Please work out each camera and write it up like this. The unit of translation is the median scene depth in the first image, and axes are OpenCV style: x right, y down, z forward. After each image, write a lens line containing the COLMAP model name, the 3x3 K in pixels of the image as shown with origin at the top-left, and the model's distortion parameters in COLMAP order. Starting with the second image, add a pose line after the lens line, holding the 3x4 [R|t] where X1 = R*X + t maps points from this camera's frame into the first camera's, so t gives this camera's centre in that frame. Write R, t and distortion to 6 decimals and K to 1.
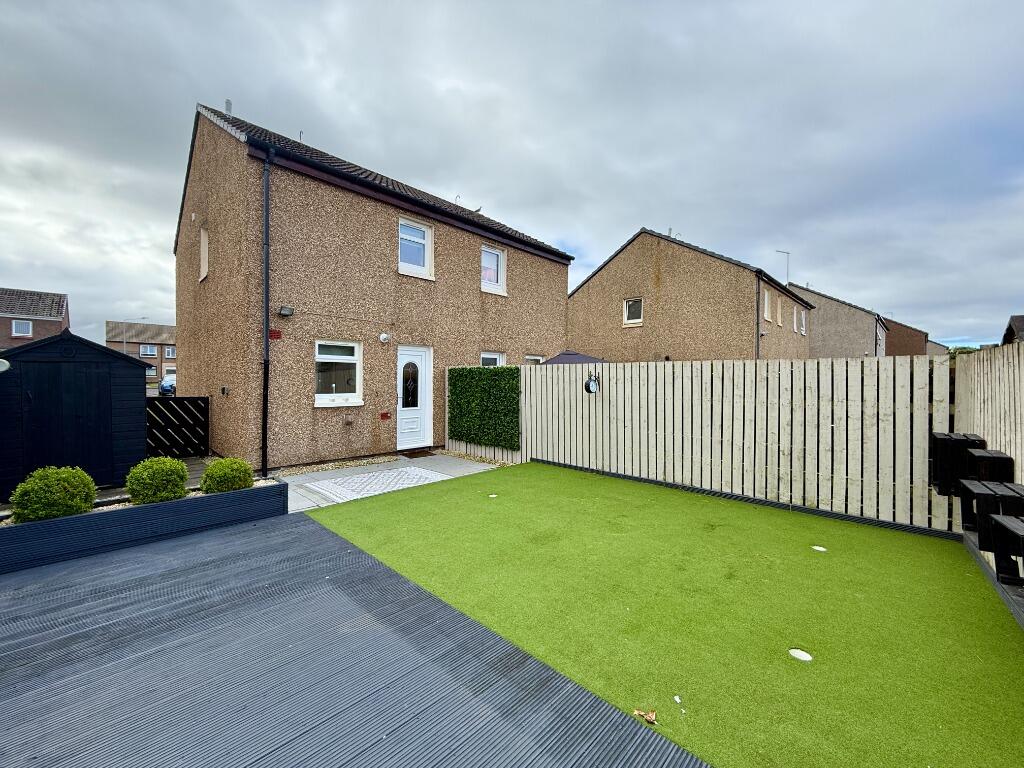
lens RADIAL K [[405.9, 0, 509.0], [0, 405.9, 380.2], [0, 0, 1]] dist [-0.000948, -0.000263]
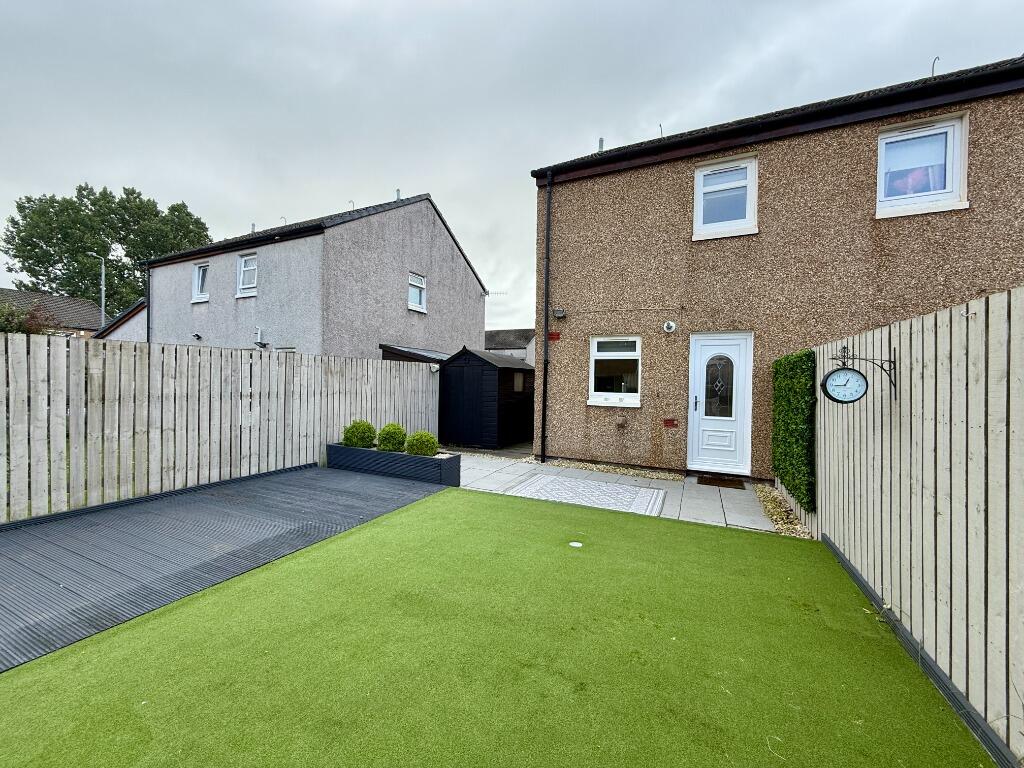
lens RADIAL K [[405.9, 0, 508.6], [0, 405.9, 380.4], [0, 0, 1]] dist [-0.000948, -0.000263]
pose [[0.325526, -0.000275, -0.945533, 0.385971], [-0.017312, 0.999831, -0.006251, 0.015373], [0.945375, 0.018404, 0.325466, 0.469434]]
